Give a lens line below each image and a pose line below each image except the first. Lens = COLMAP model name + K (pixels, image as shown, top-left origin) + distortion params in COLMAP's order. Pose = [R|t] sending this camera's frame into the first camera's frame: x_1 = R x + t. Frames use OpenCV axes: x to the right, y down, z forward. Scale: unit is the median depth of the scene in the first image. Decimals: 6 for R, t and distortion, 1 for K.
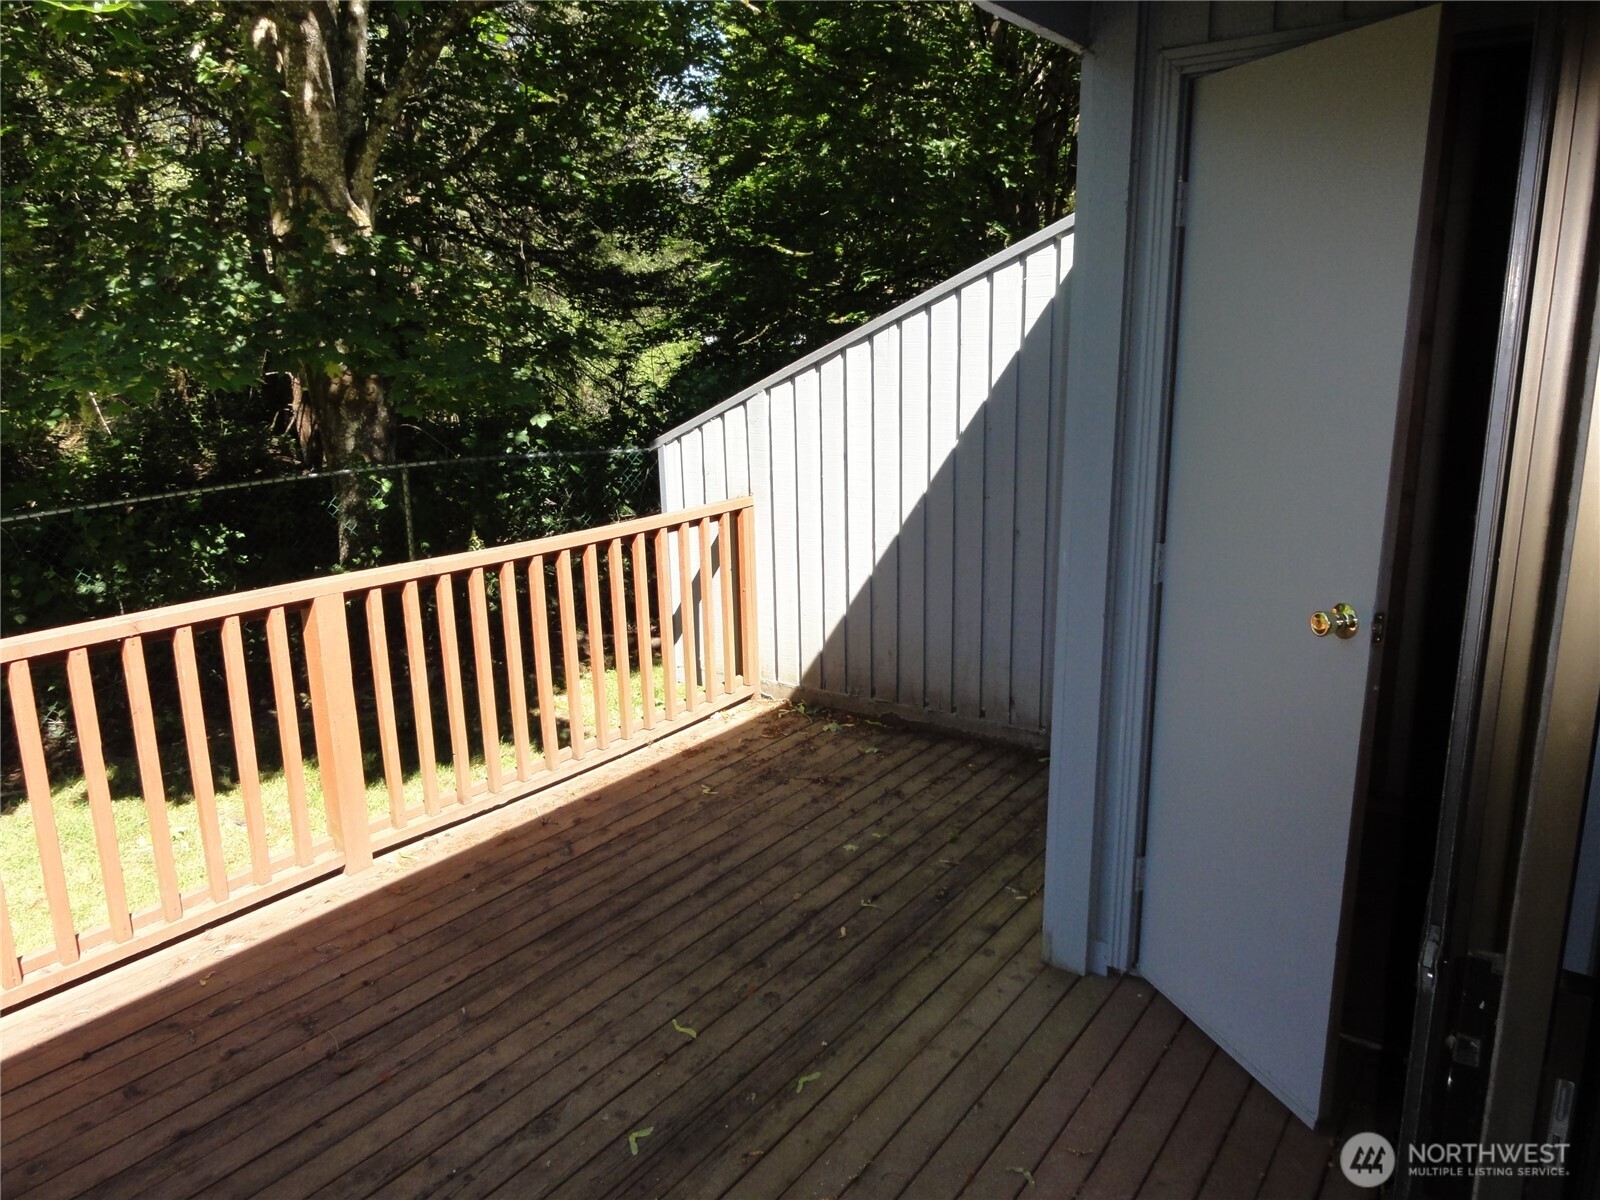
lens RADIAL K [[1125.9, 0, 797.7], [0, 1125.9, 599.2], [0, 0, 1]] dist [0.003066, -0.000906]
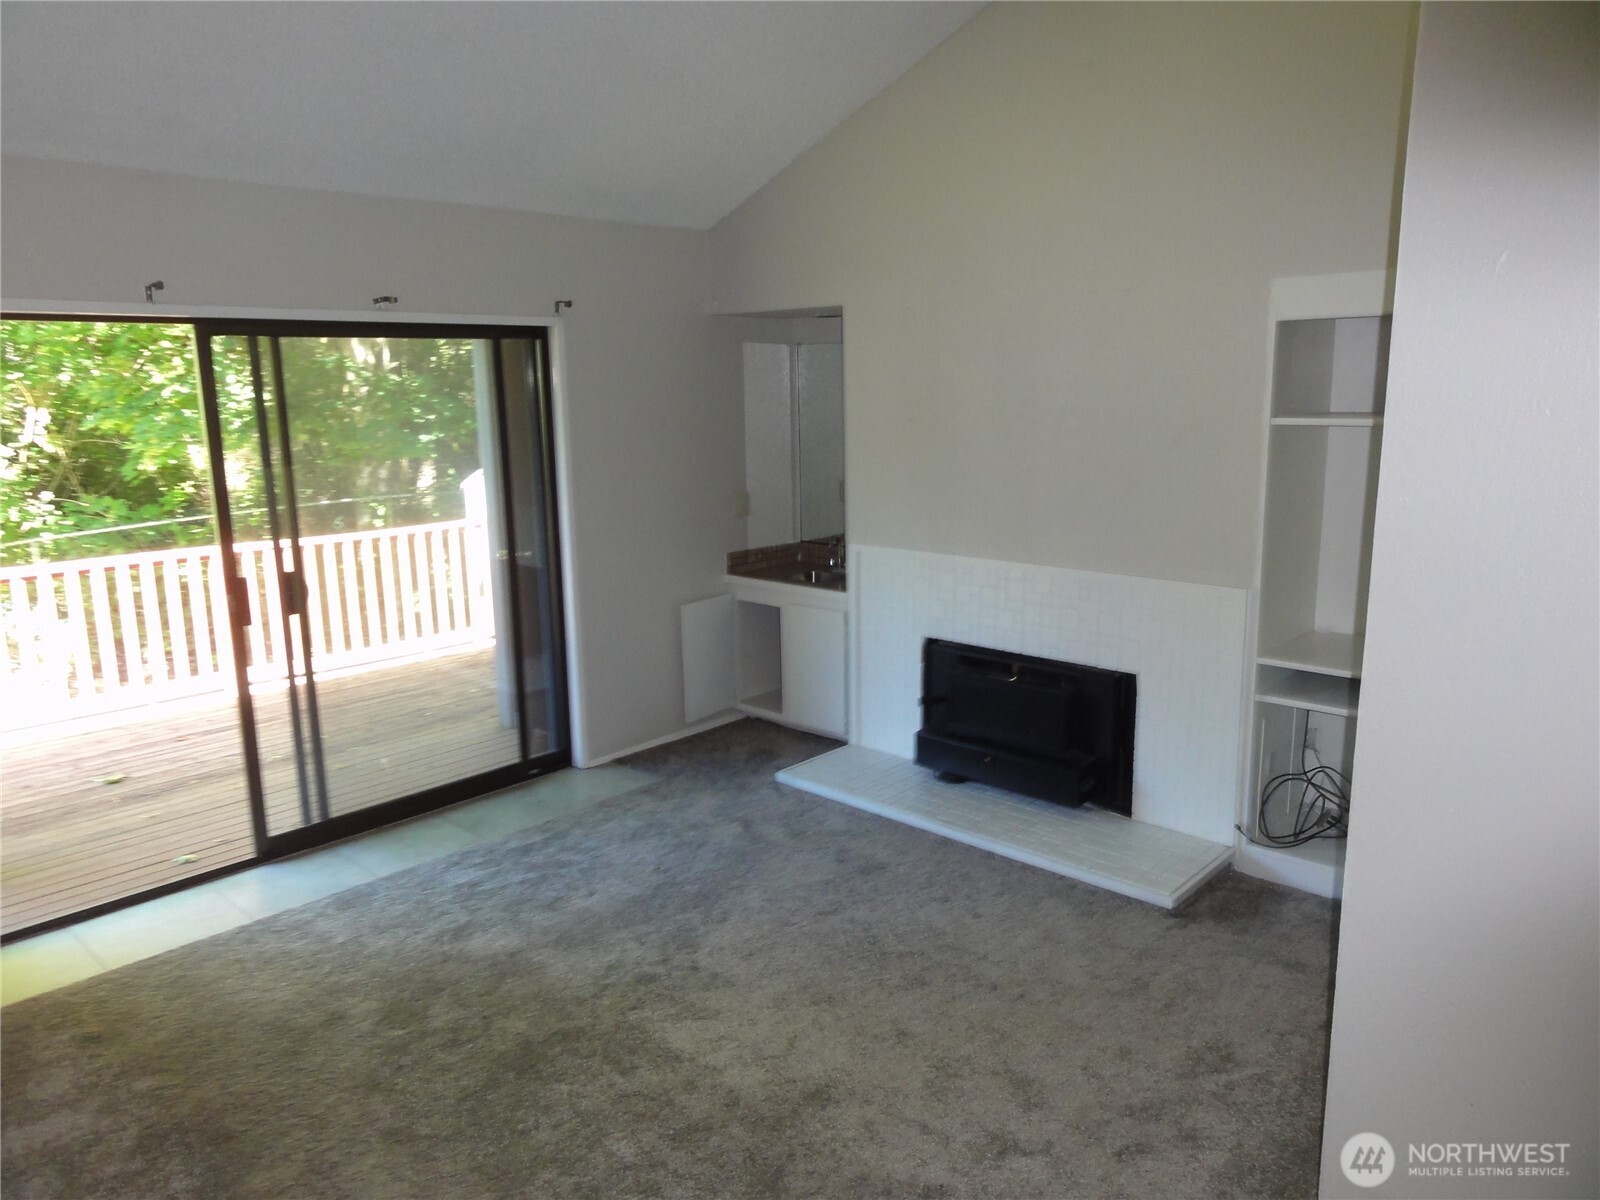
lens RADIAL K [[1125.9, 0, 805.4], [0, 1125.9, 606.3], [0, 0, 1]] dist [0.003066, -0.000906]
pose [[0.992042, 0.036569, -0.120476, 0.897394], [-0.040580, 0.998695, -0.031008, 0.114067], [0.119185, 0.035650, 0.992232, -0.934240]]
